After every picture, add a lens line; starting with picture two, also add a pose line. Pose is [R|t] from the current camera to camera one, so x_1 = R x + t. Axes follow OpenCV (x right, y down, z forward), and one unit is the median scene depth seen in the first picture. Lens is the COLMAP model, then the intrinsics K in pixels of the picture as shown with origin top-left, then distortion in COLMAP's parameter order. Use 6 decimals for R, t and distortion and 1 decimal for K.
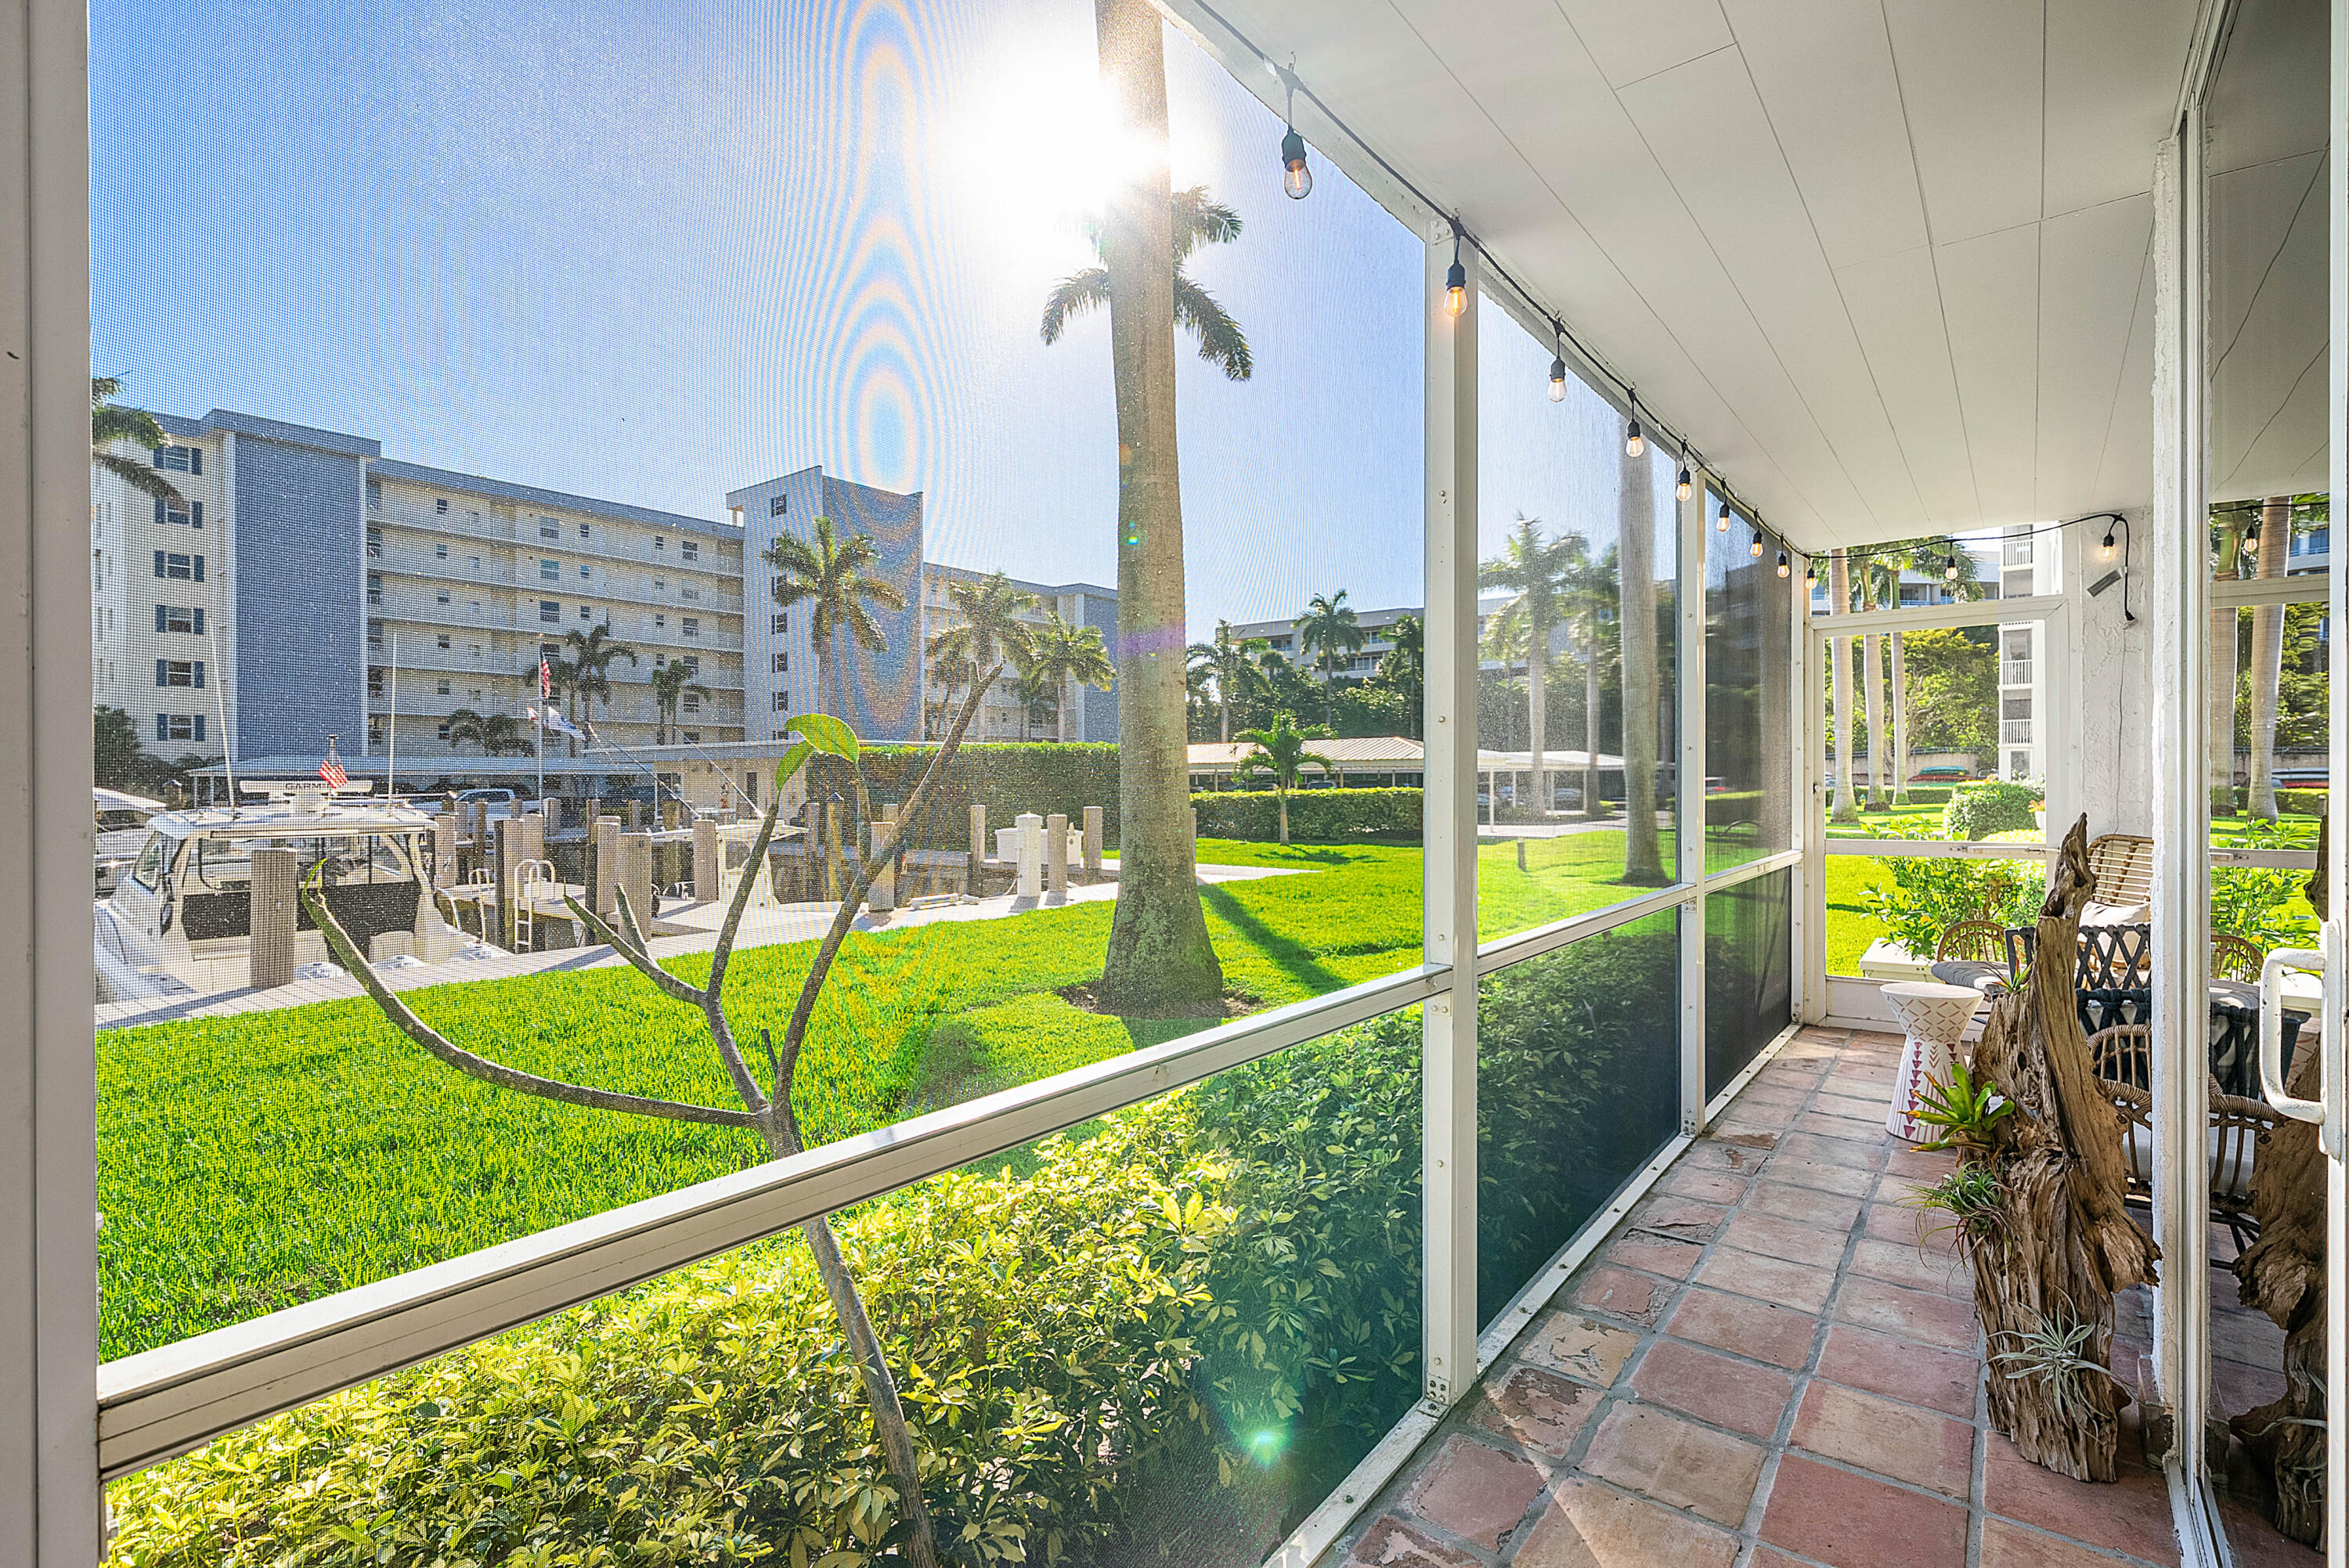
lens RADIAL K [[1101.1, 0, 1182.0], [0, 1101.1, 783.1], [0, 0, 1]] dist [-0.000082, 0.000469]
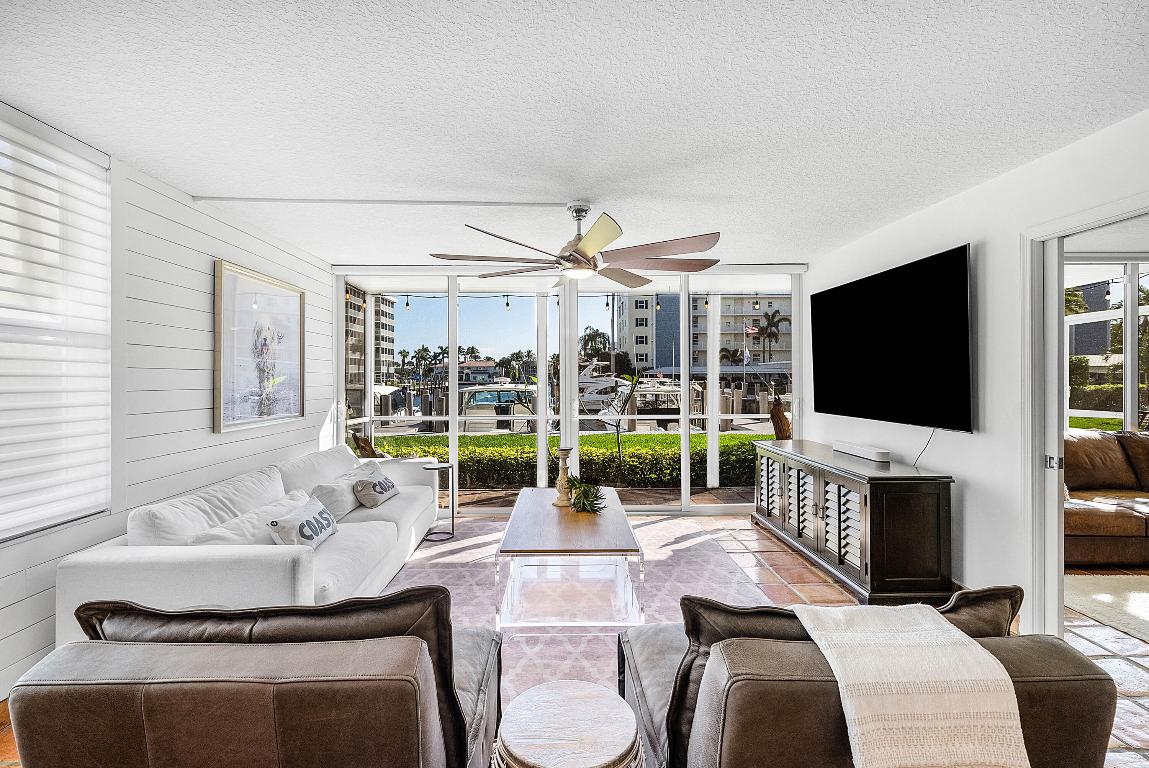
lens RADIAL K [[522.0, 0, 556.9], [0, 522.0, 379.1], [0, 0, 1]] dist [-0.002742, -0.000395]
pose [[0.611189, 0.007033, -0.791454, 0.088366], [-0.002018, 0.999971, 0.007327, -0.002342], [0.791482, -0.002881, 0.611185, -0.063761]]
